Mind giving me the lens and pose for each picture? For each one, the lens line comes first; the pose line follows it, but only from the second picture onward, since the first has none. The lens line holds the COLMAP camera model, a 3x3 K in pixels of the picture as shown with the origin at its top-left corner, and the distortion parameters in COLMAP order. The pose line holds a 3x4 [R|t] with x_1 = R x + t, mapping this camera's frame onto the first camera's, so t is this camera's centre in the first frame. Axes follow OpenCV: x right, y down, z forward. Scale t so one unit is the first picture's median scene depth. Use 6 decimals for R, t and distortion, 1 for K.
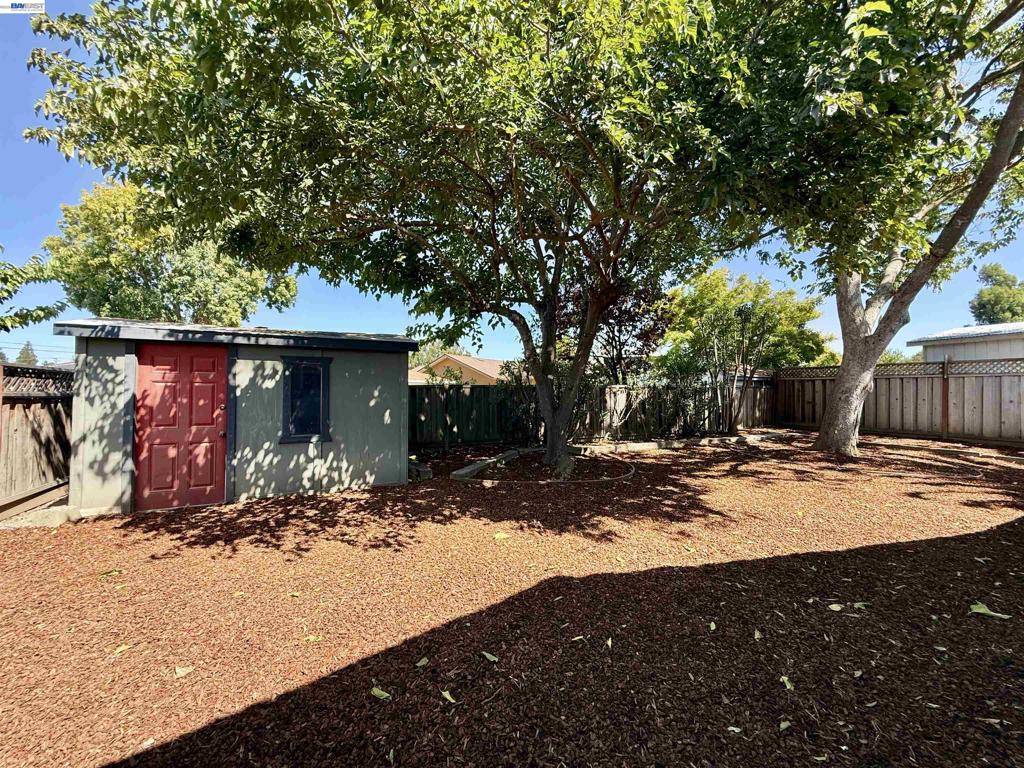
lens RADIAL K [[409.4, 0, 512.2], [0, 409.4, 387.7], [0, 0, 1]] dist [0.000846, 0.000292]
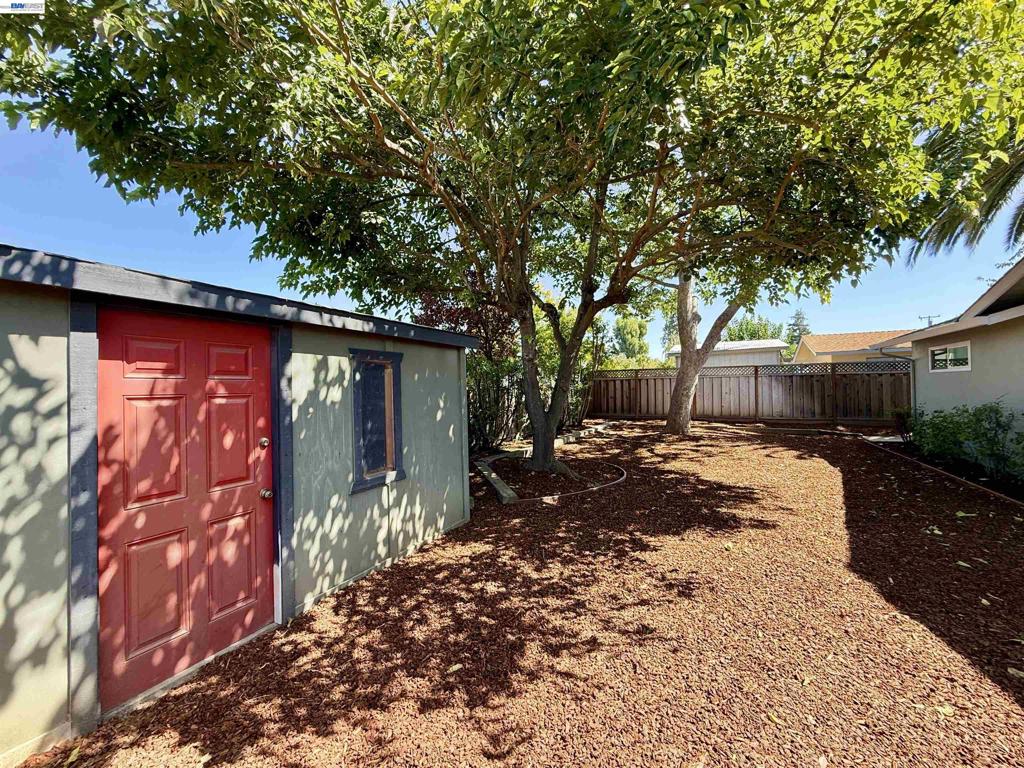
lens RADIAL K [[409.4, 0, 515.0], [0, 409.4, 385.4], [0, 0, 1]] dist [0.000846, 0.000292]
pose [[0.792967, -0.010261, 0.609178, -0.772377], [0.006268, 0.999943, 0.008684, -0.027938], [-0.609232, -0.003068, 0.792986, 0.395550]]
